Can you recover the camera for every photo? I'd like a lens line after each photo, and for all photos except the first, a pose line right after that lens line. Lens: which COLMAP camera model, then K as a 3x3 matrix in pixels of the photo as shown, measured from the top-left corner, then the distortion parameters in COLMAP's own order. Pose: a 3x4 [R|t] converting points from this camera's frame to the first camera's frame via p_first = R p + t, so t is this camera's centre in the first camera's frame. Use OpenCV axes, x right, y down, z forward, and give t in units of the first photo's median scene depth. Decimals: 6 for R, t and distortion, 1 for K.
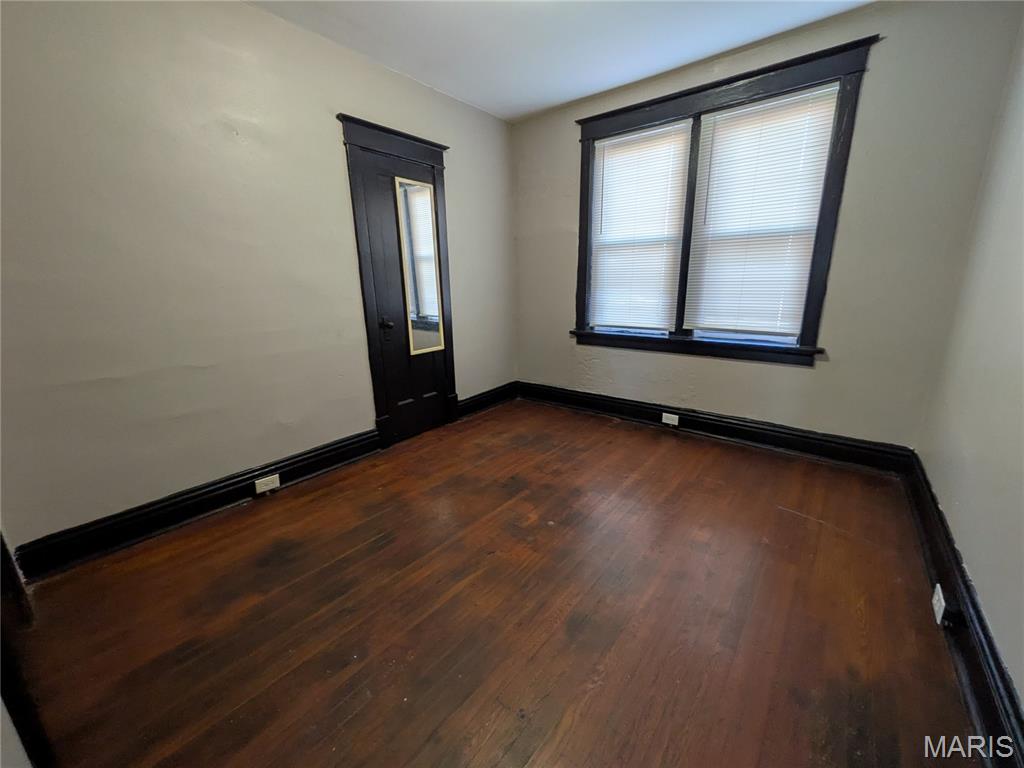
lens RADIAL K [[404.8, 0, 513.1], [0, 404.8, 386.4], [0, 0, 1]] dist [0.001738, -0.000018]
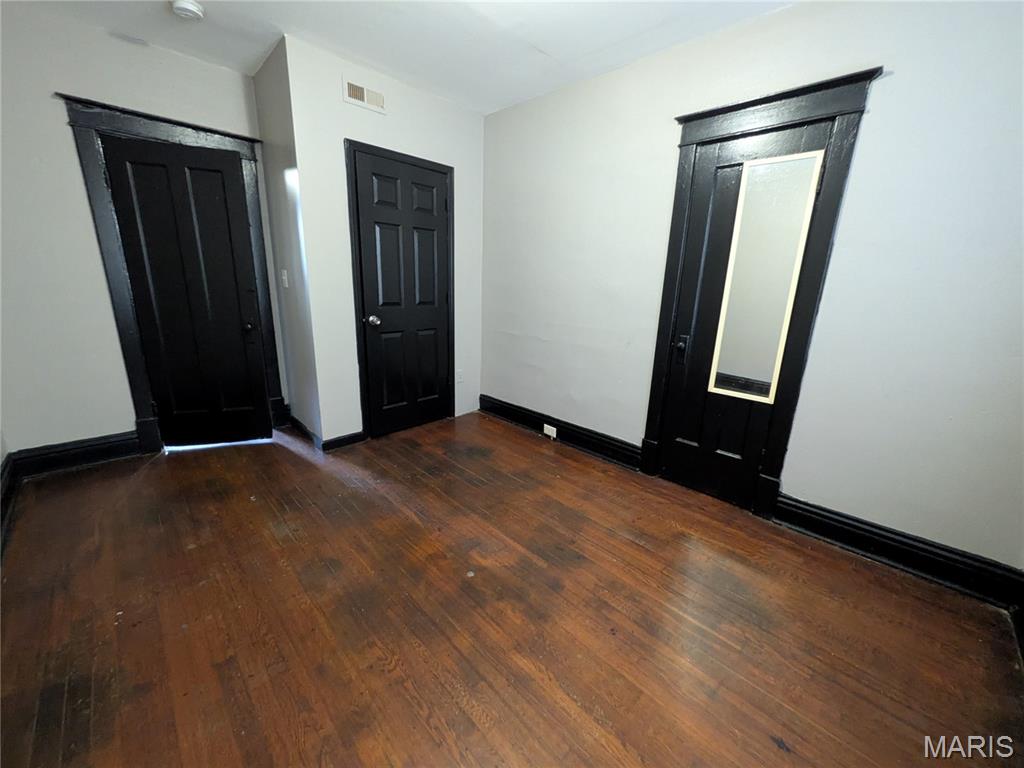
lens RADIAL K [[404.8, 0, 511.2], [0, 404.8, 382.3], [0, 0, 1]] dist [0.001738, -0.000018]
pose [[-0.121759, 0.256429, -0.958863, 0.631985], [-0.283981, 0.916667, 0.281205, -0.239854], [0.951068, 0.306538, -0.038792, 0.775153]]
